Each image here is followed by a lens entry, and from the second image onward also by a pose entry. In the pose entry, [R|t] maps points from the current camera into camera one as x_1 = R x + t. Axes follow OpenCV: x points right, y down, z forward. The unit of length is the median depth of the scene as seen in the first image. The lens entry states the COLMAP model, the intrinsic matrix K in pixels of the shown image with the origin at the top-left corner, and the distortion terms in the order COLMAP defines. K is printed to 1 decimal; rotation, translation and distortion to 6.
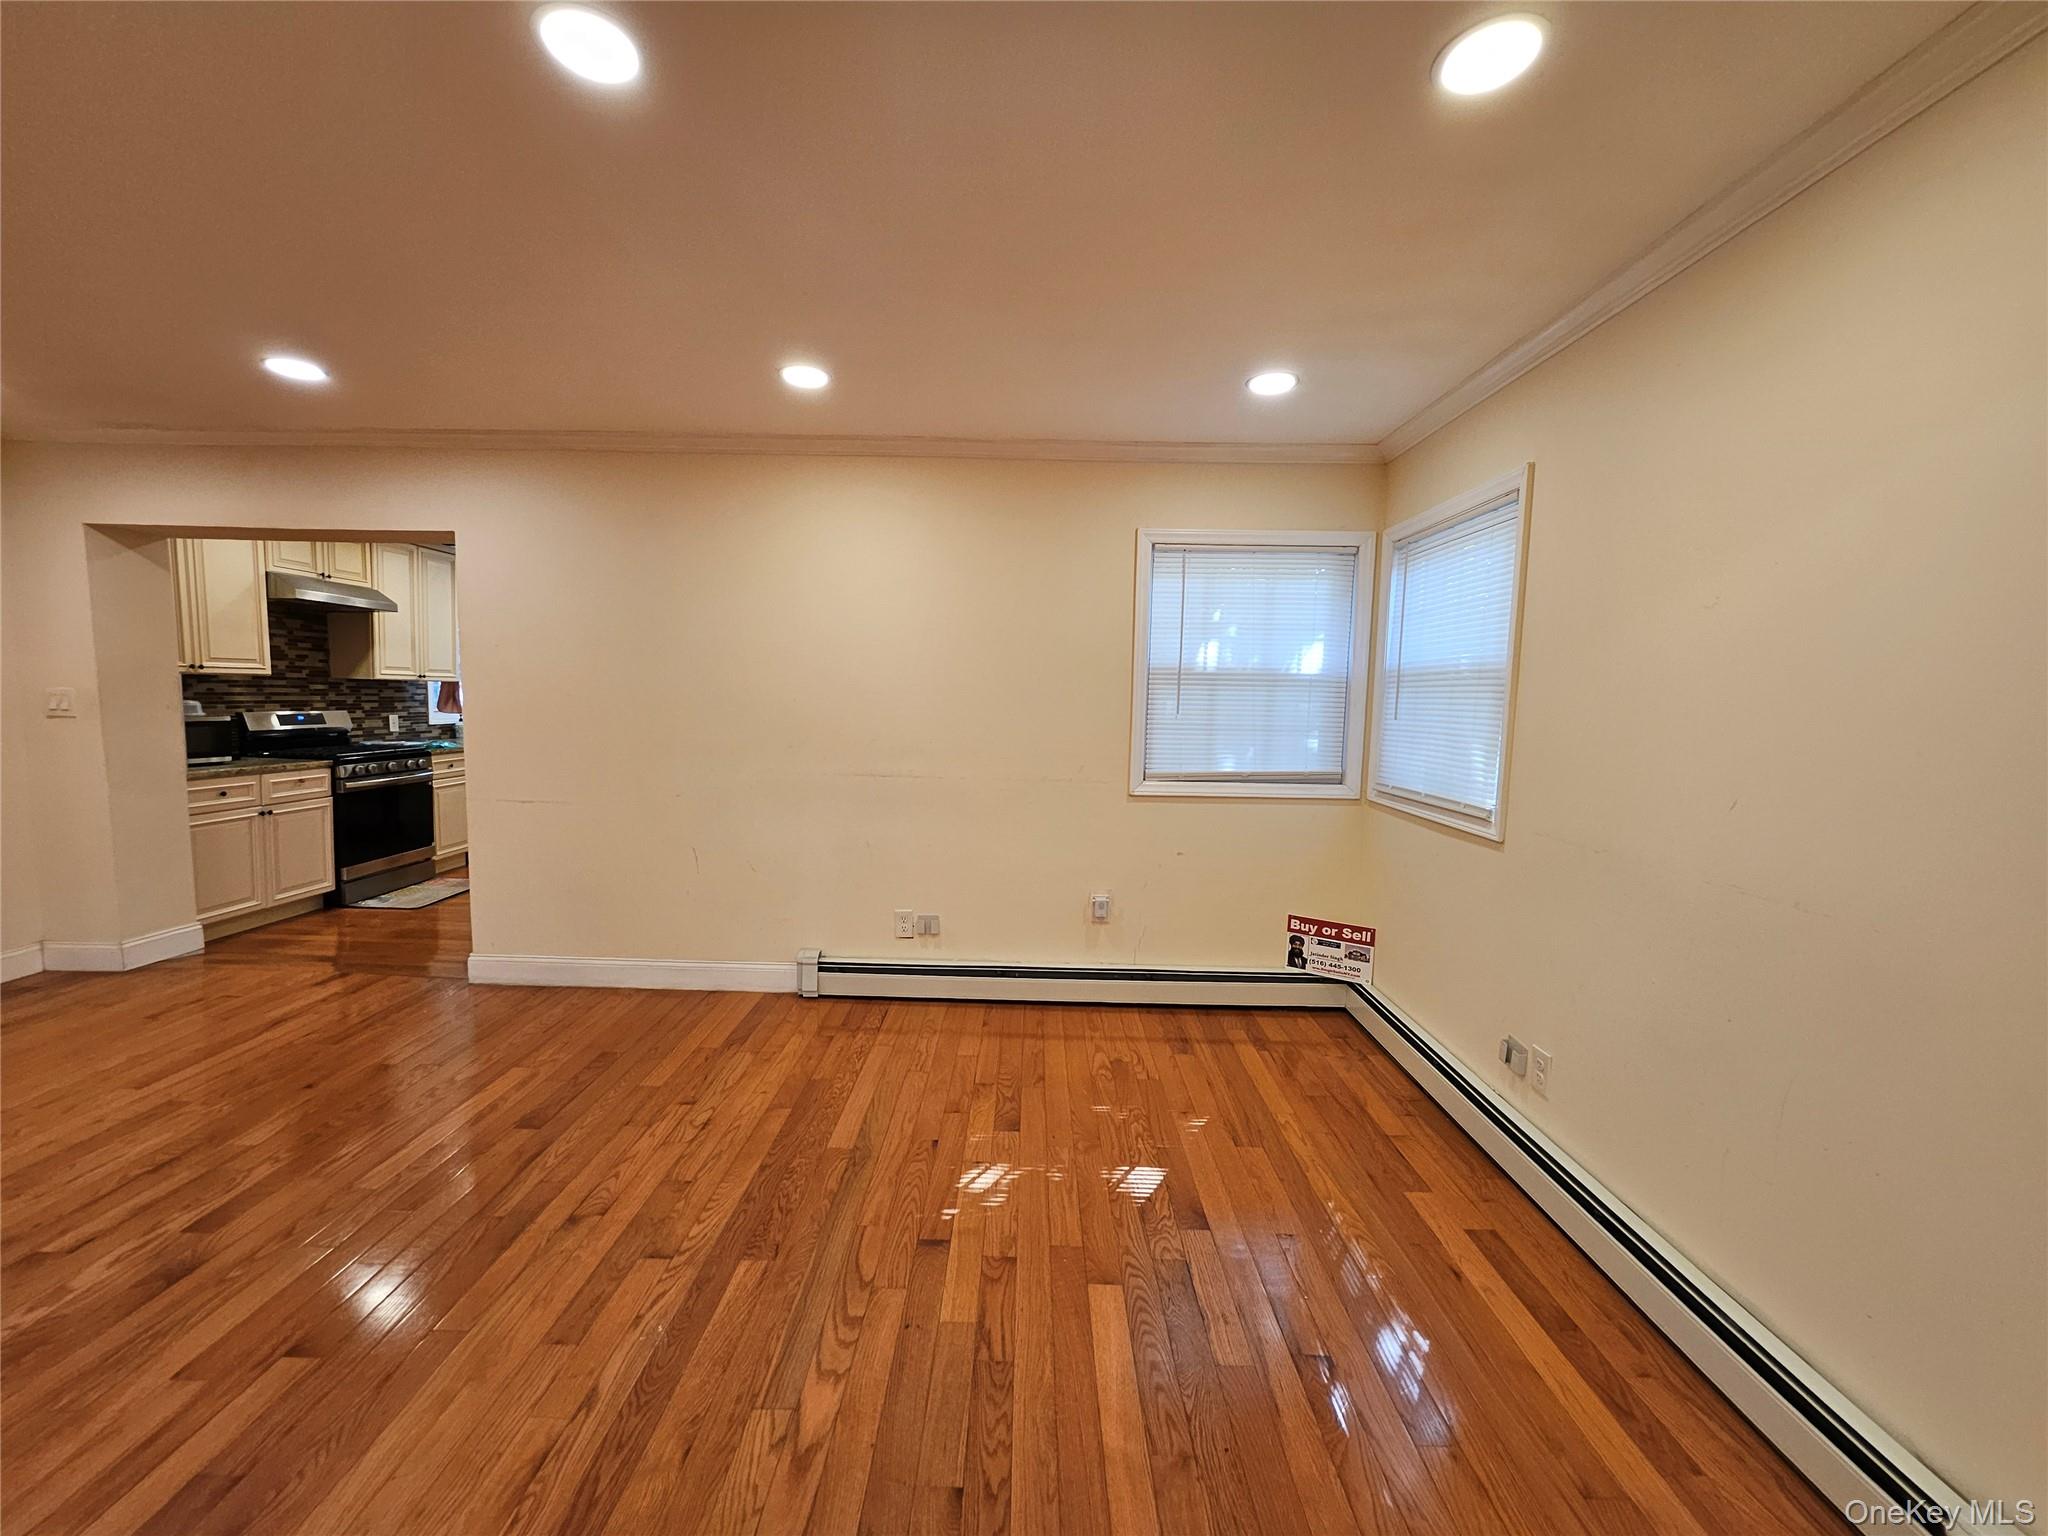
lens RADIAL K [[811.3, 0, 1012.2], [0, 811.3, 762.0], [0, 0, 1]] dist [-0.004586, 0.003097]
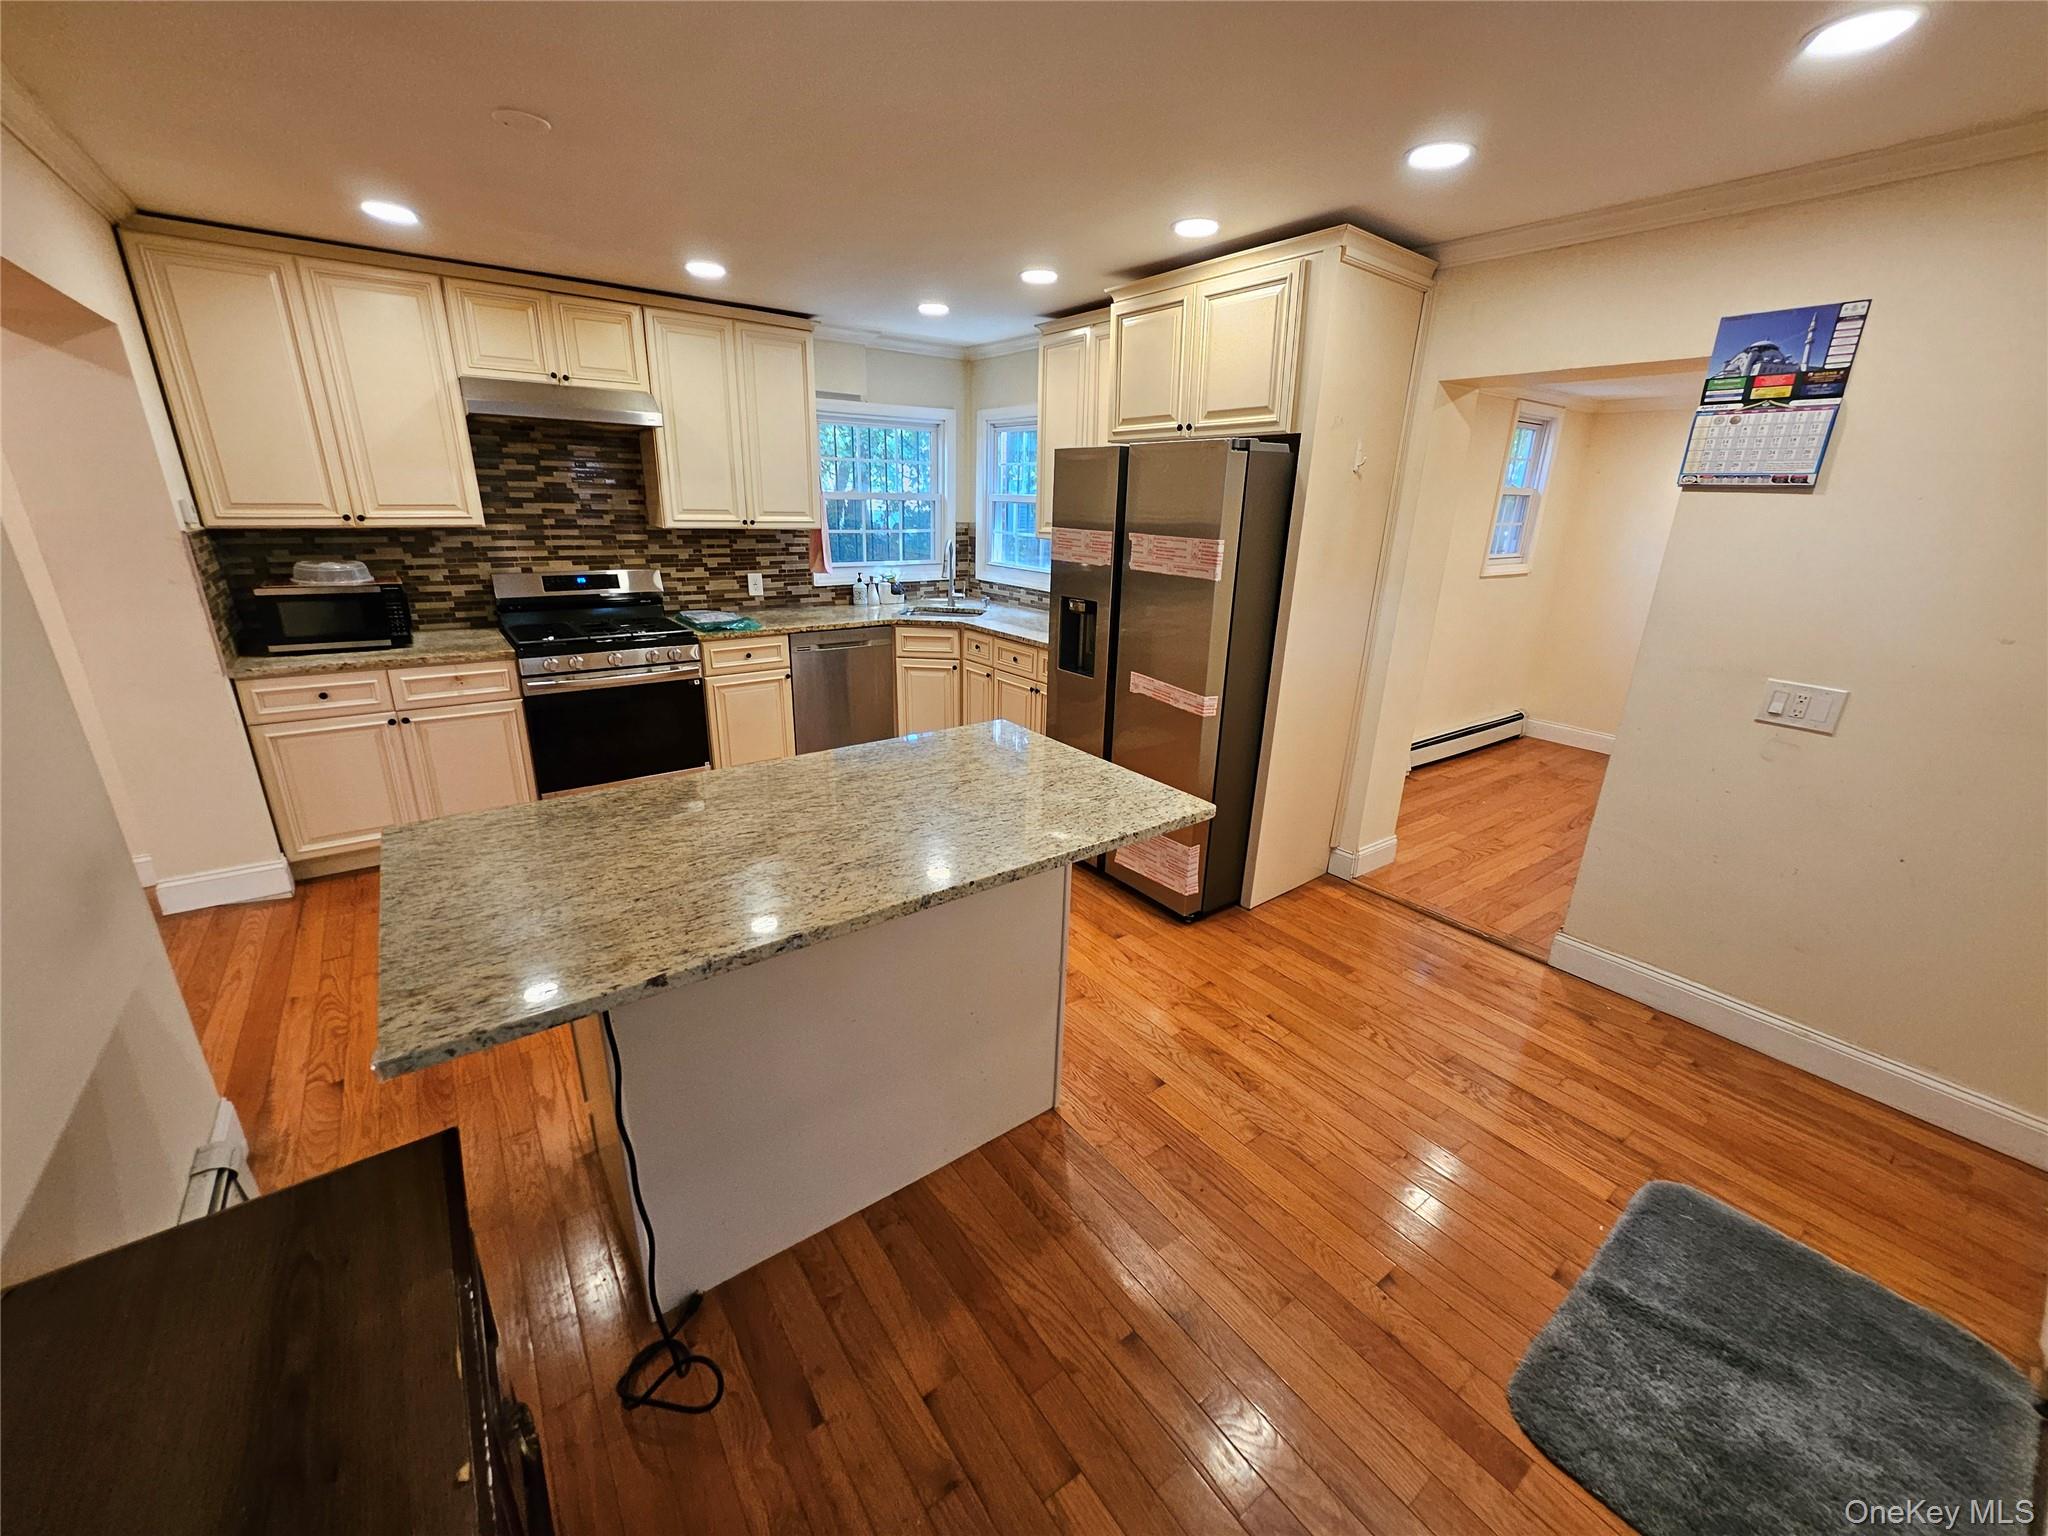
lens RADIAL K [[811.3, 0, 1012.7], [0, 811.3, 761.2], [0, 0, 1]] dist [-0.004586, 0.003097]
pose [[0.613088, 0.237789, -0.753379, -0.001366], [-0.076470, 0.967010, 0.242988, -0.109548], [0.786305, -0.091362, 0.611046, 0.853620]]
